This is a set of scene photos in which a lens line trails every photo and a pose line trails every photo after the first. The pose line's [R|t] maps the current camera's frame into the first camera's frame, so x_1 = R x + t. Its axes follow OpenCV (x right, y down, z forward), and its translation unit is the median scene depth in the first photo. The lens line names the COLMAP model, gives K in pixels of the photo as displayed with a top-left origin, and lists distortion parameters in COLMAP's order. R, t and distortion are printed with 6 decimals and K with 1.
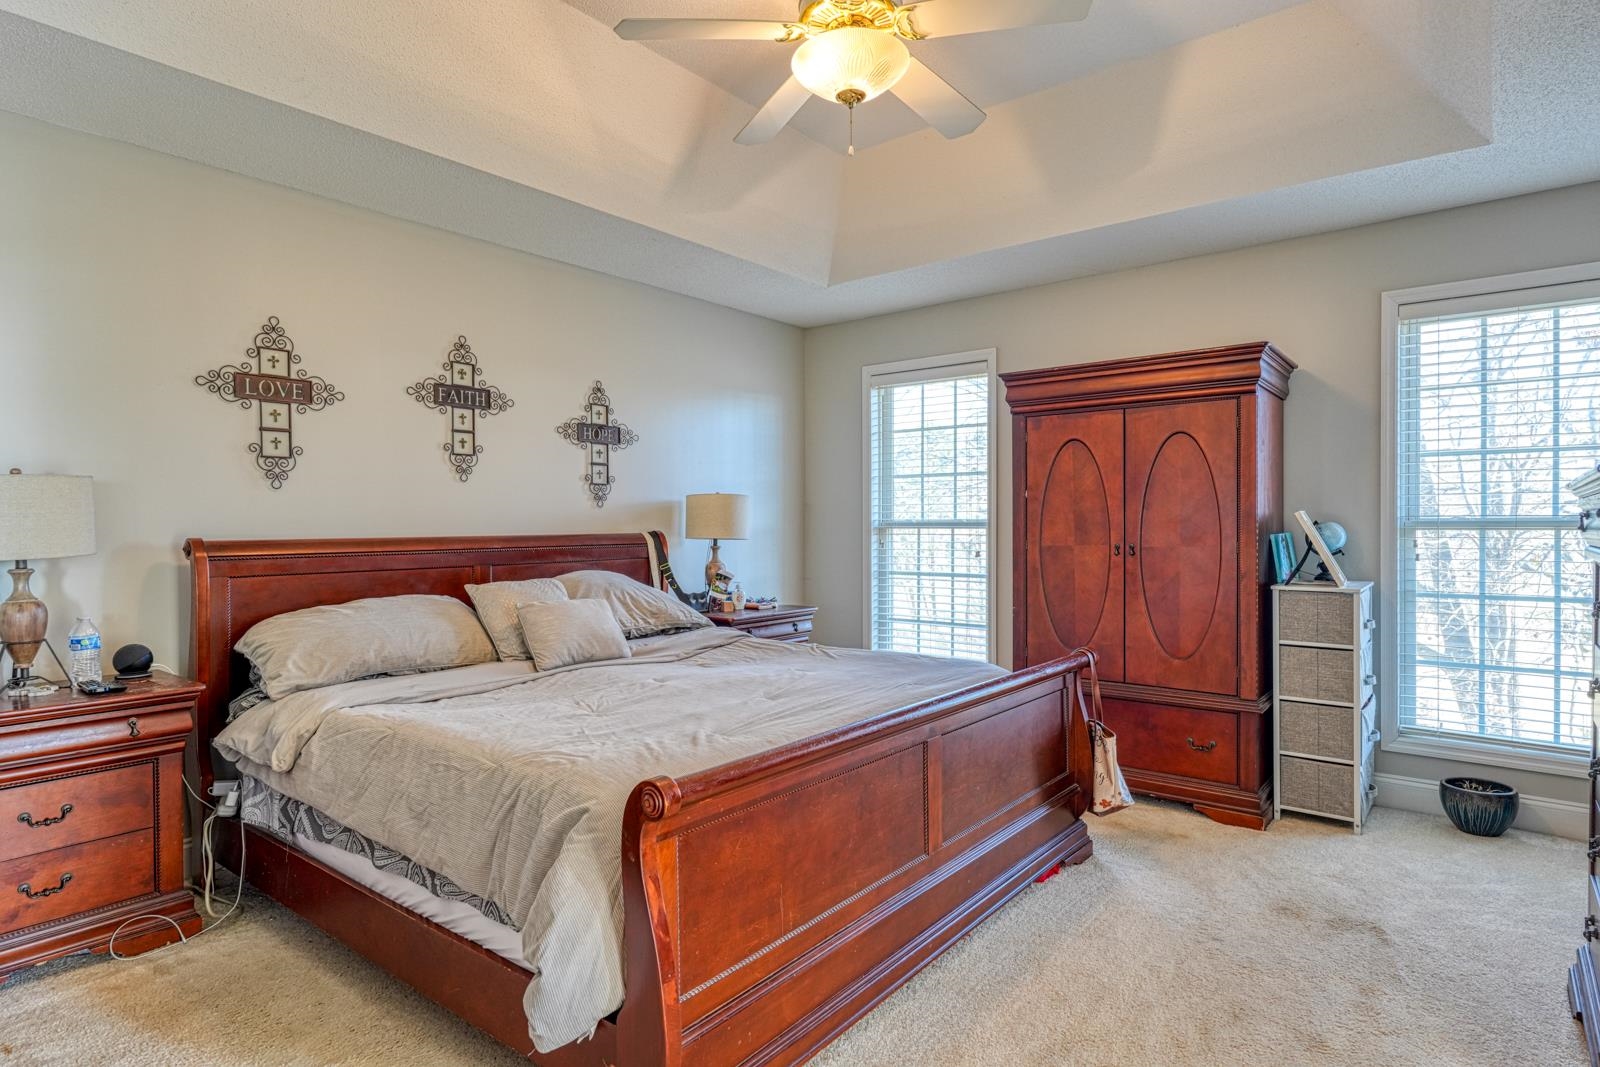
lens RADIAL K [[867.7, 0, 800.8], [0, 867.7, 529.6], [0, 0, 1]] dist [-0.000470, 0.000072]
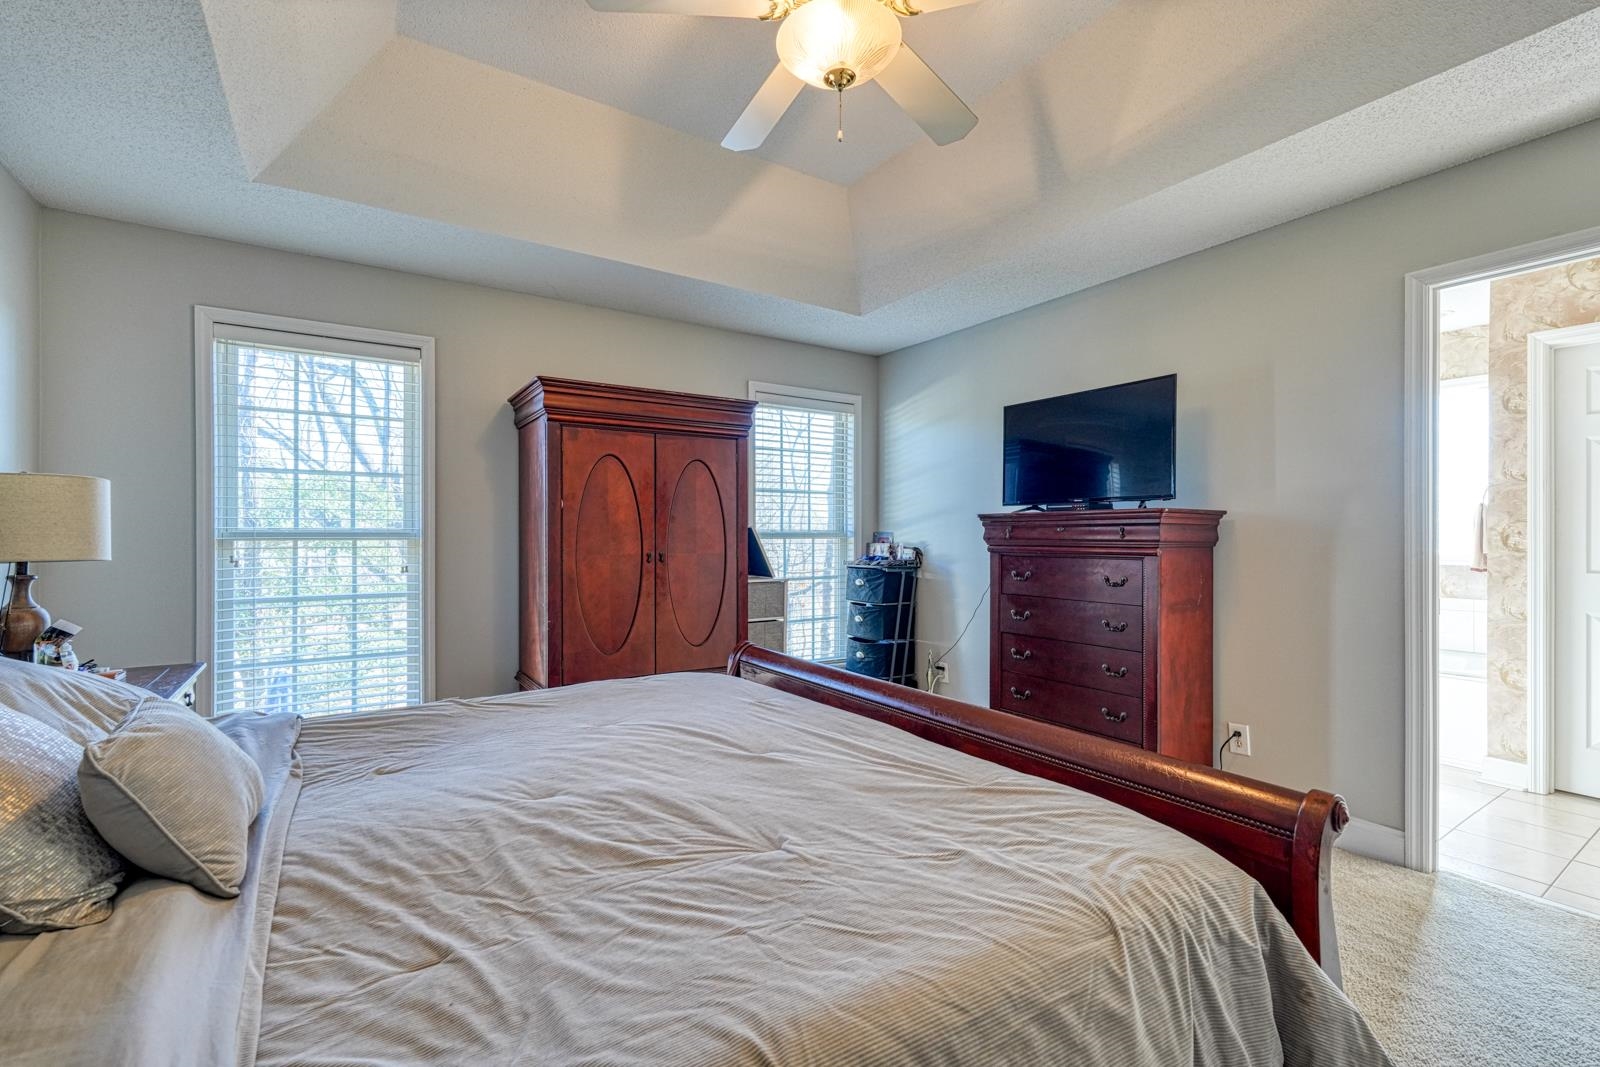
lens RADIAL K [[699.1, 0, 801.5], [0, 699.1, 529.2], [0, 0, 1]] dist [0.002468, 0.000067]
pose [[0.298039, 0.007498, 0.954524, -0.429501], [0.004740, 0.999945, -0.009335, -0.004168], [-0.954542, 0.007307, 0.297987, 0.523459]]
